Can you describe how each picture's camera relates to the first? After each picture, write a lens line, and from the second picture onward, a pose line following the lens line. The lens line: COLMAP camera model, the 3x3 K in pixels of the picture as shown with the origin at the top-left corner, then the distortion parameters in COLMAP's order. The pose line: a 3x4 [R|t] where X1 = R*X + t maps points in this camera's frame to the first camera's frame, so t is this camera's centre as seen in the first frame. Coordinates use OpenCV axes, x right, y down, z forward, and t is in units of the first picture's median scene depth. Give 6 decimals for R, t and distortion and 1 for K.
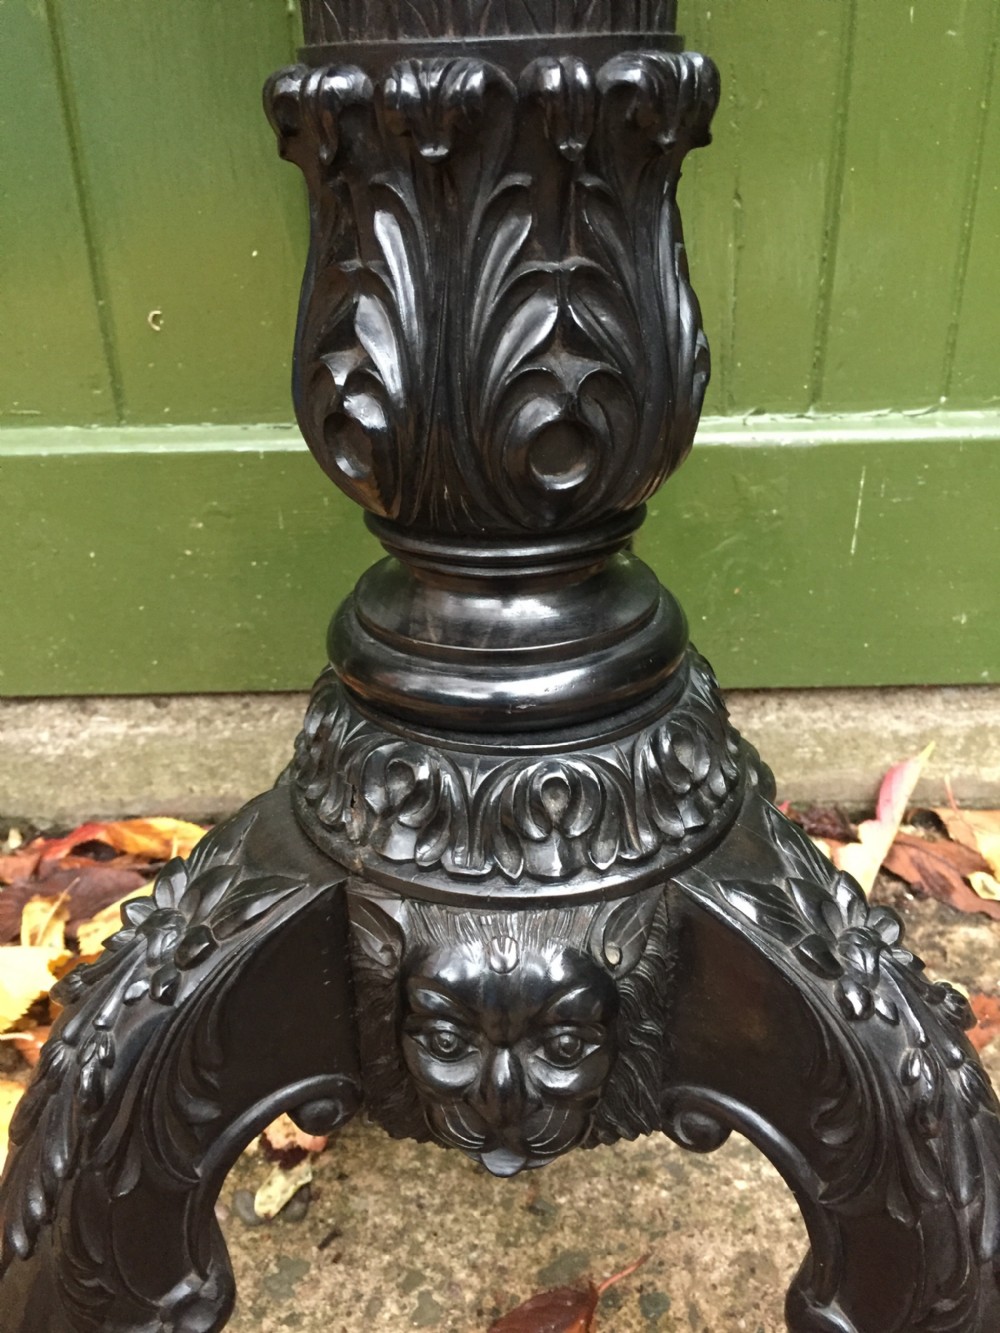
lens RADIAL K [[1156.5, 0, 503.4], [0, 1156.5, 667.6], [0, 0, 1]] dist [0.076094, -0.127972]
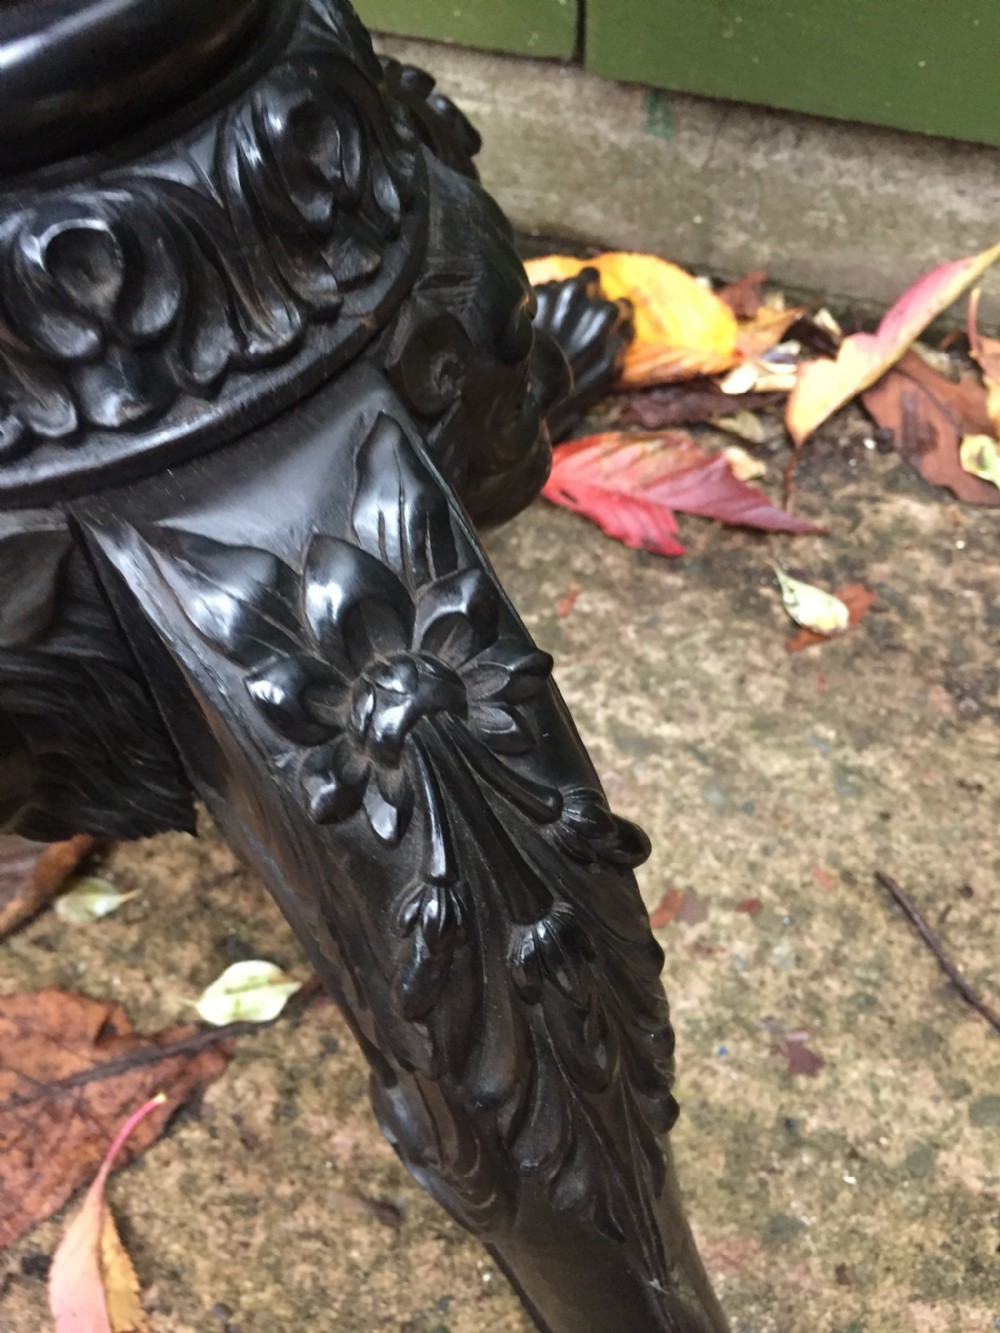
lens RADIAL K [[1181.3, 0, 500.0], [0, 1181.3, 666.5], [0, 0, 1]] dist [0.083964, -0.164419]
pose [[0.935579, 0.284622, -0.209003, 0.427571], [-0.154486, 0.862144, 0.482537, -0.018029], [0.317531, -0.419164, 0.850574, 0.275571]]
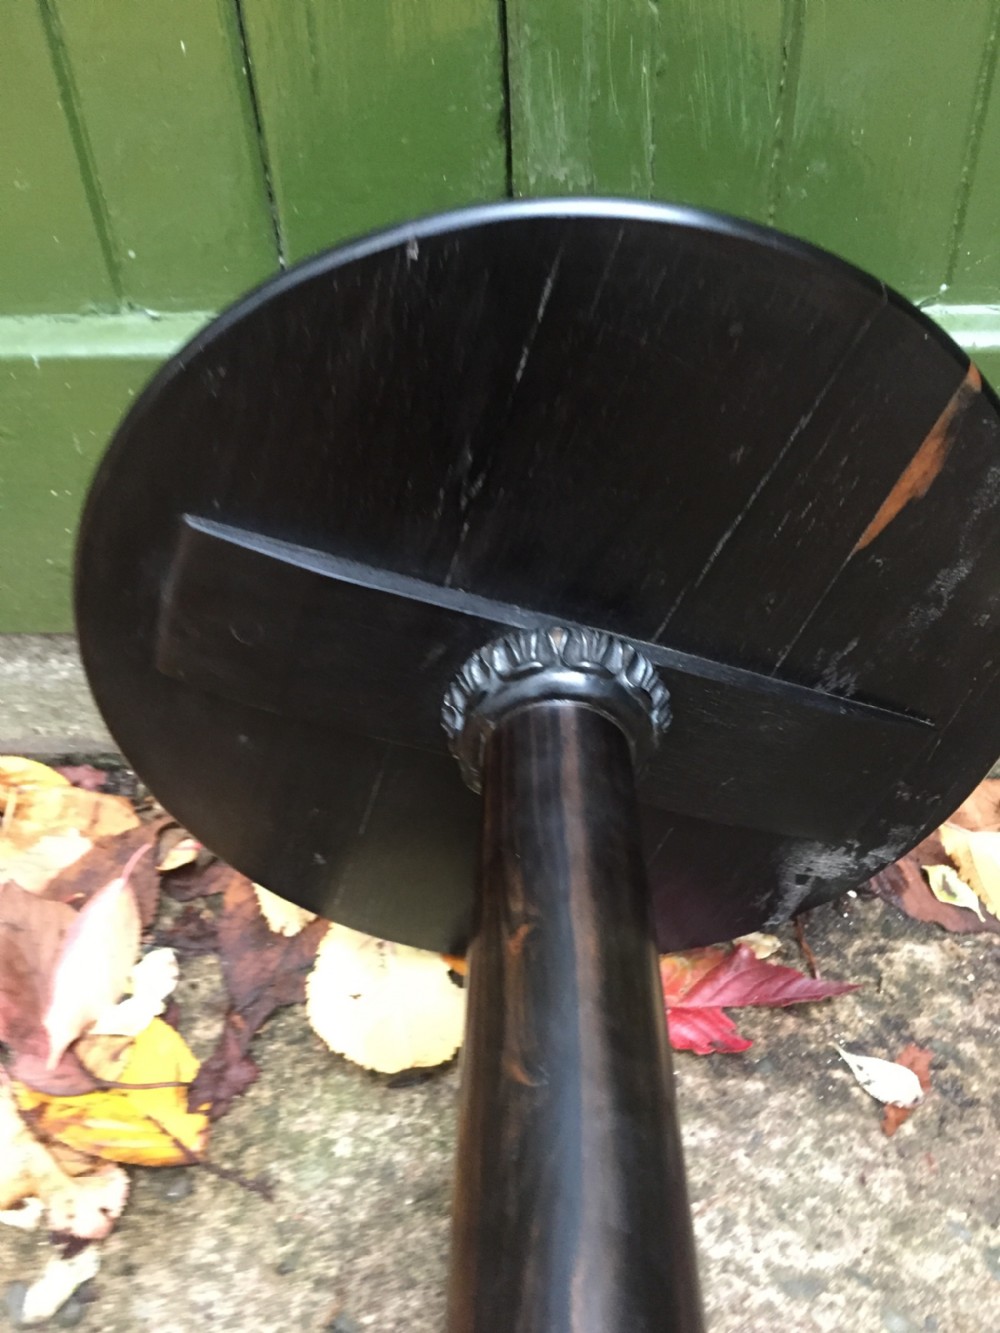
lens RADIAL K [[1143.7, 0, 496.0], [0, 1143.7, 677.3], [0, 0, 1]] dist [0.071044, -0.122789]
pose [[0.997869, 0.019425, -0.062283, 0.182533], [-0.003200, 0.968073, 0.250650, -0.215064], [0.065164, -0.249916, 0.966072, 0.283672]]
